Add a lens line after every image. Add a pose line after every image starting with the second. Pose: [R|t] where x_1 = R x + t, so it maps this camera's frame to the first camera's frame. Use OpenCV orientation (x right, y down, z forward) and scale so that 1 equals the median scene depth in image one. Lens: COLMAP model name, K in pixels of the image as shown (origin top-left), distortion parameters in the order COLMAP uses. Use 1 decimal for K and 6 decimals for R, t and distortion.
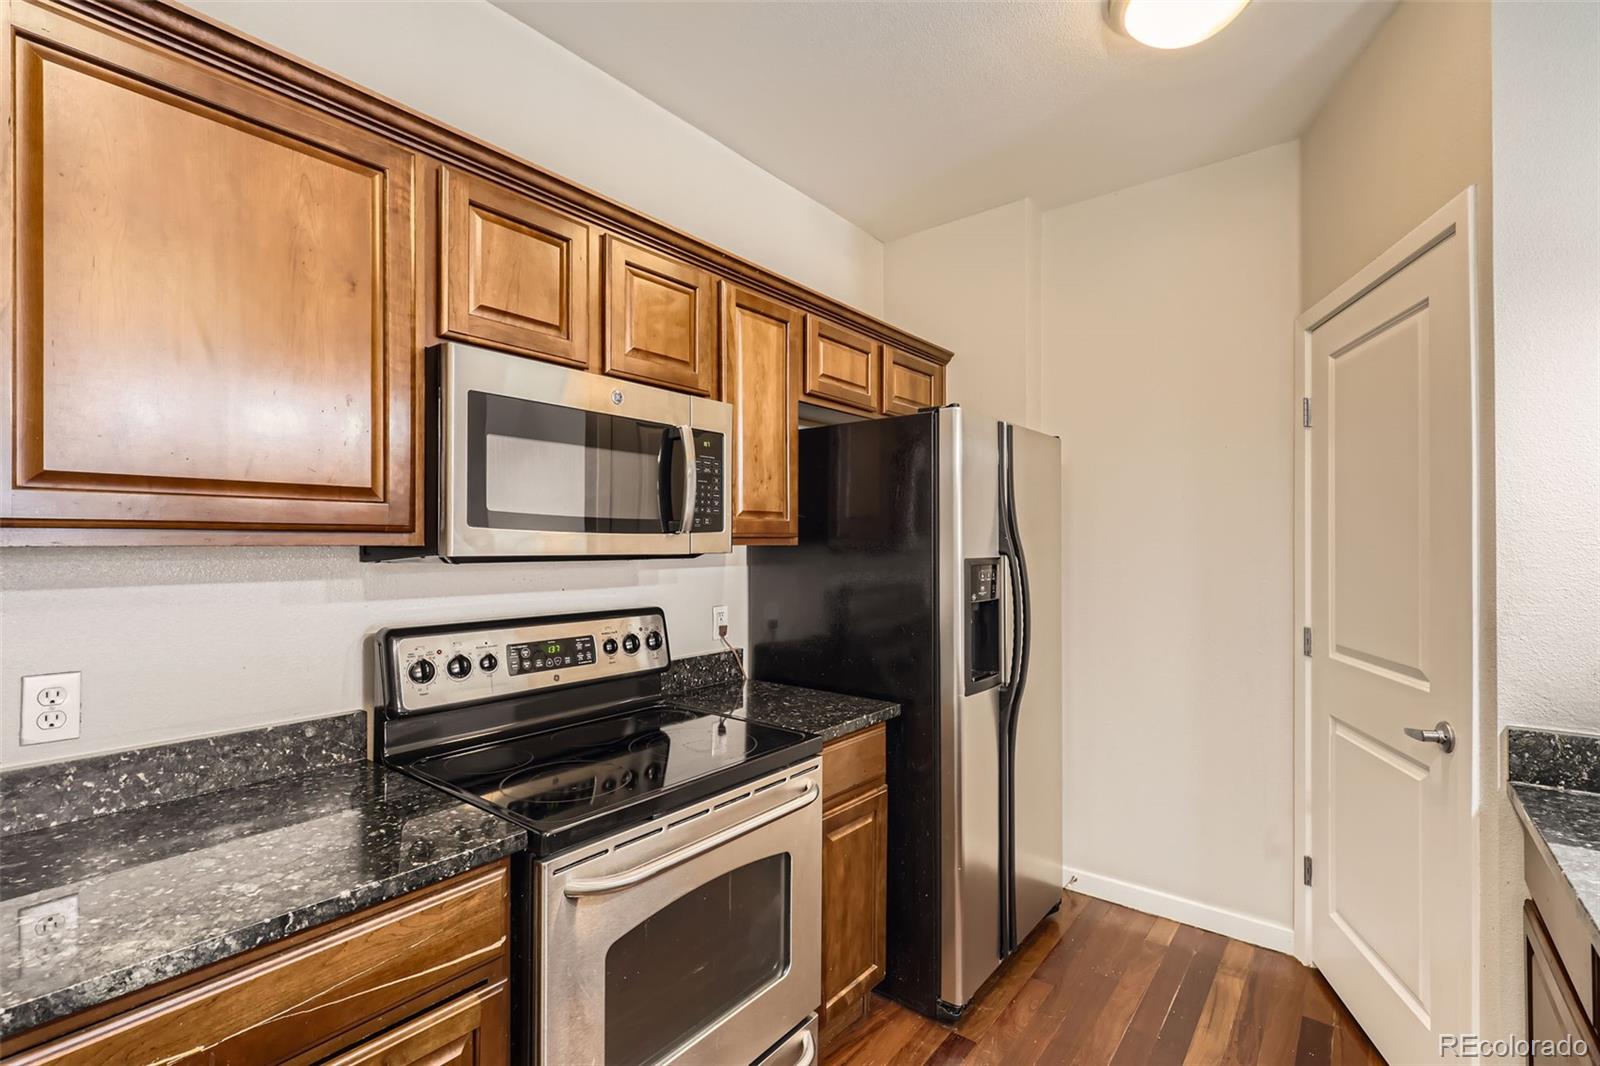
lens RADIAL K [[725.0, 0, 808.4], [0, 725.0, 538.3], [0, 0, 1]] dist [-0.005184, -0.000674]
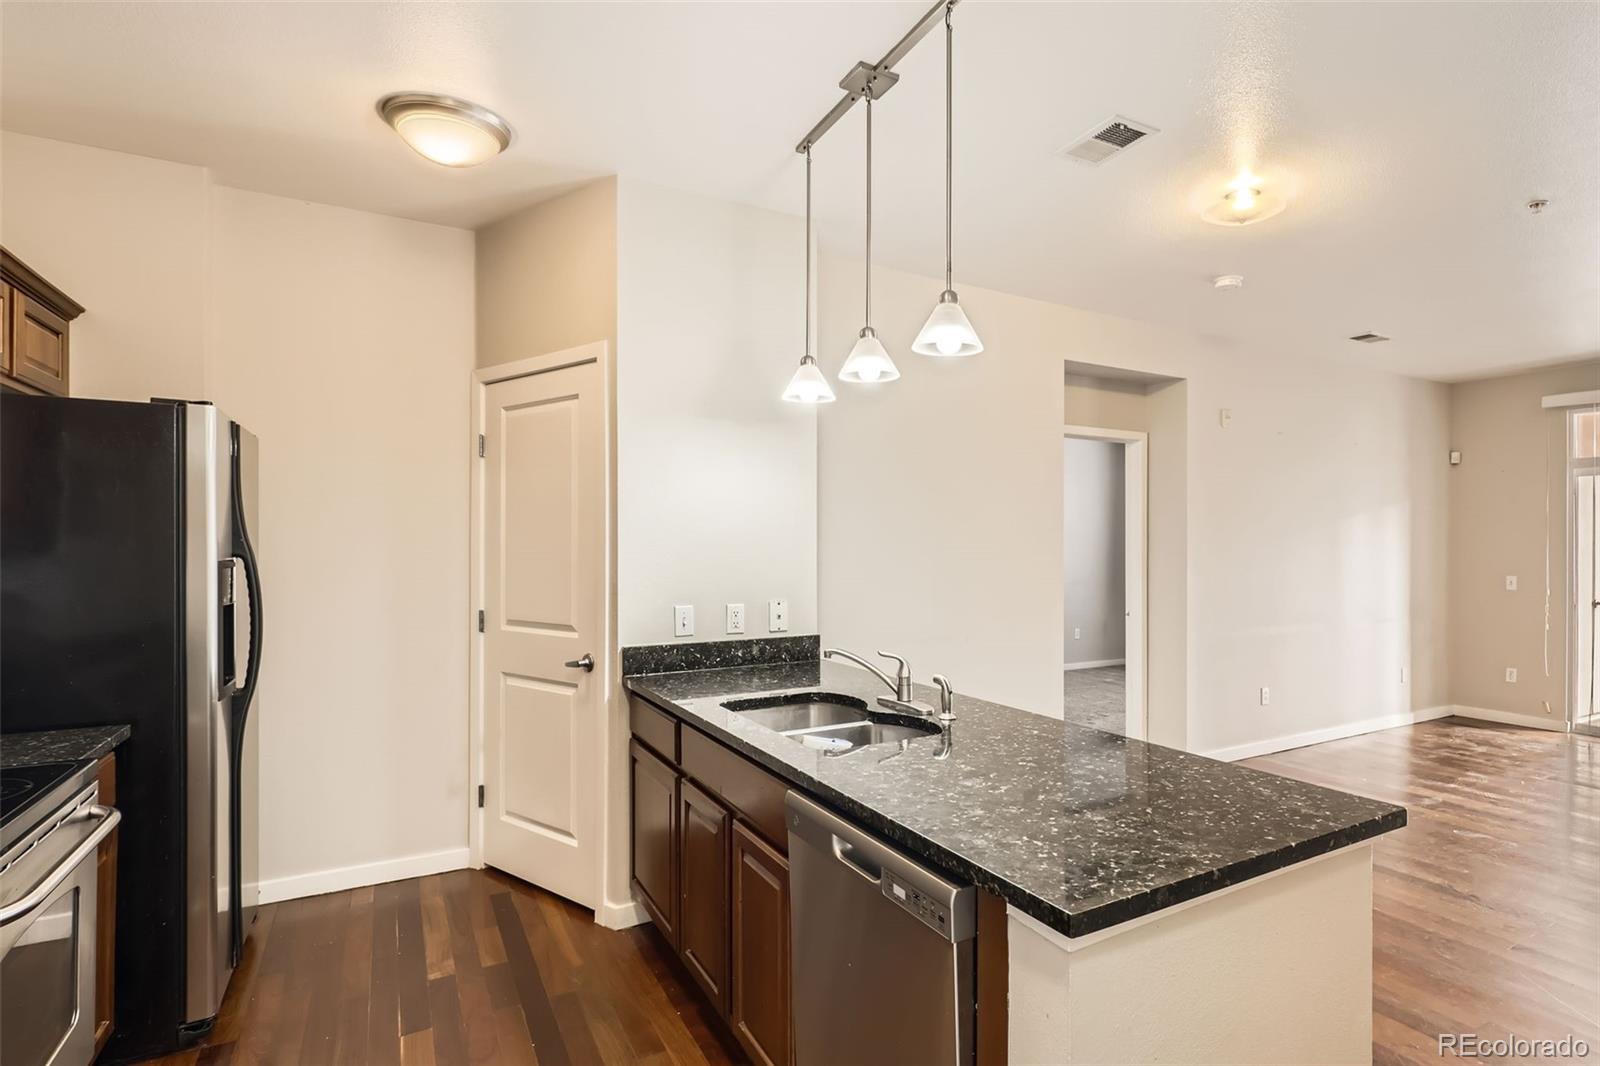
lens RADIAL K [[725.0, 0, 810.2], [0, 725.0, 542.8], [0, 0, 1]] dist [-0.005184, -0.000674]
pose [[0.441185, 0.004888, 0.897403, -0.318658], [-0.007444, 0.999971, -0.001787, -0.001758], [-0.897385, -0.005891, 0.441209, -0.159370]]
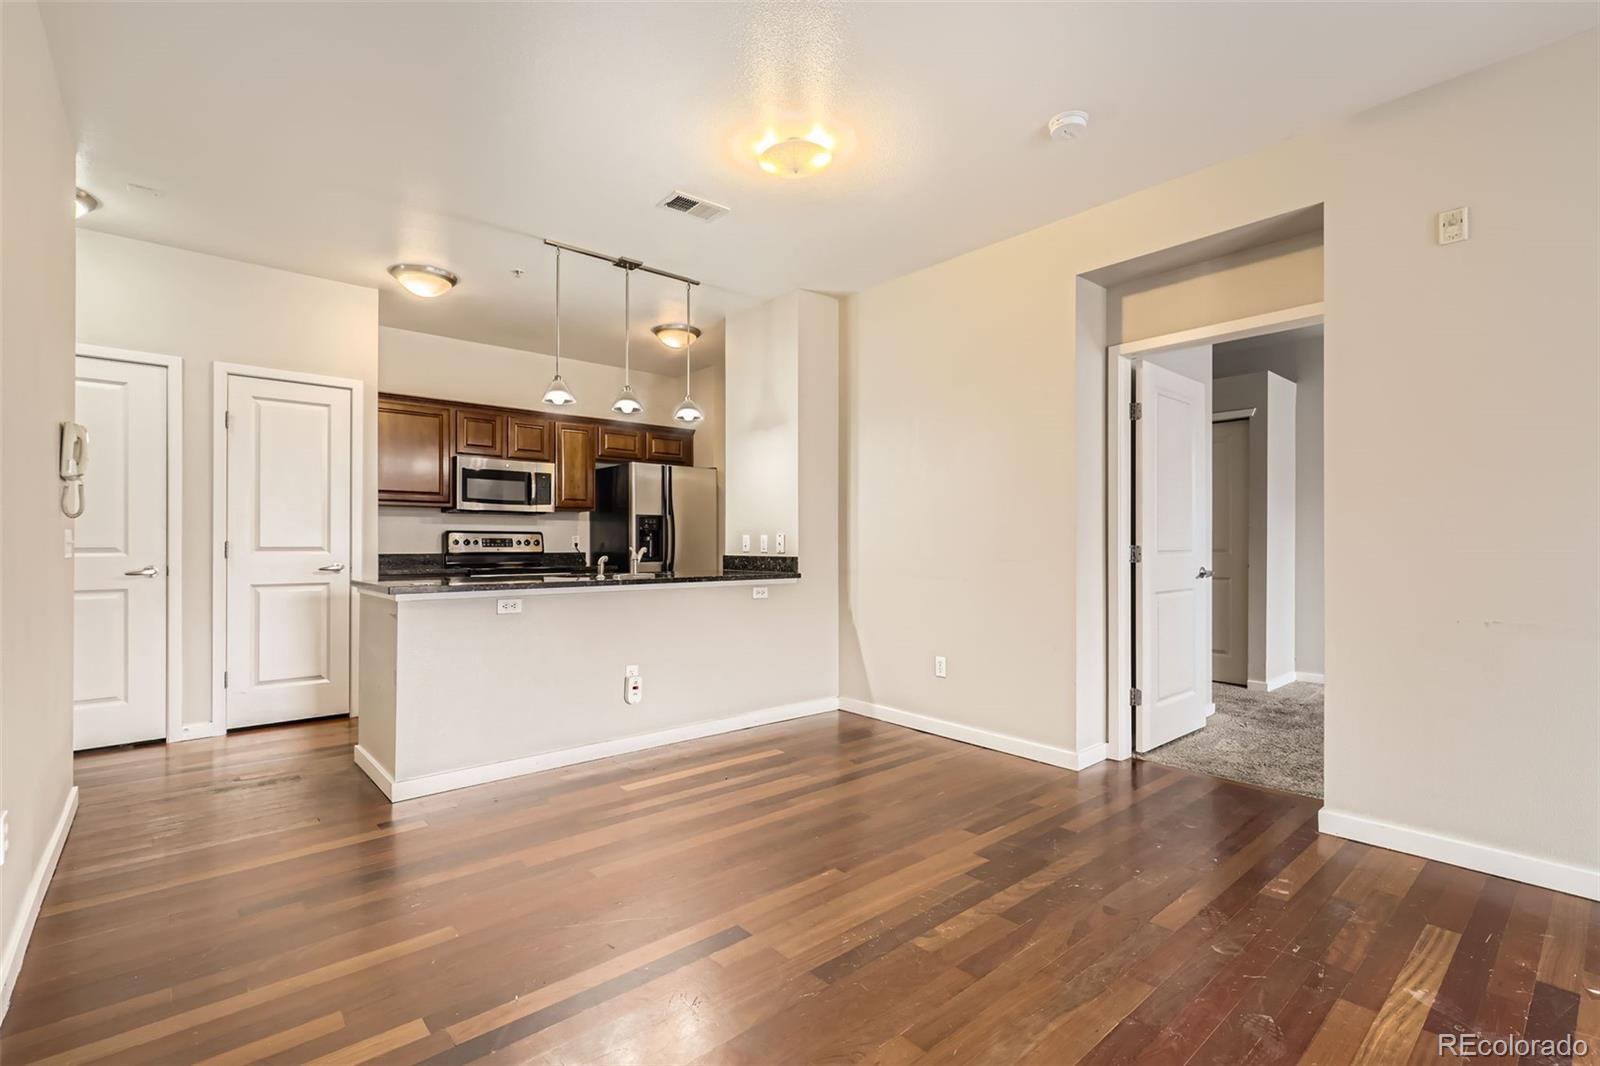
lens RADIAL K [[725.0, 0, 797.6], [0, 725.0, 534.8], [0, 0, 1]] dist [-0.005184, -0.000674]
pose [[0.981192, 0.001653, -0.193026, 1.459872], [-0.002011, 0.999997, -0.001660, 0.117269], [0.193023, 0.002017, 0.981192, -1.762096]]
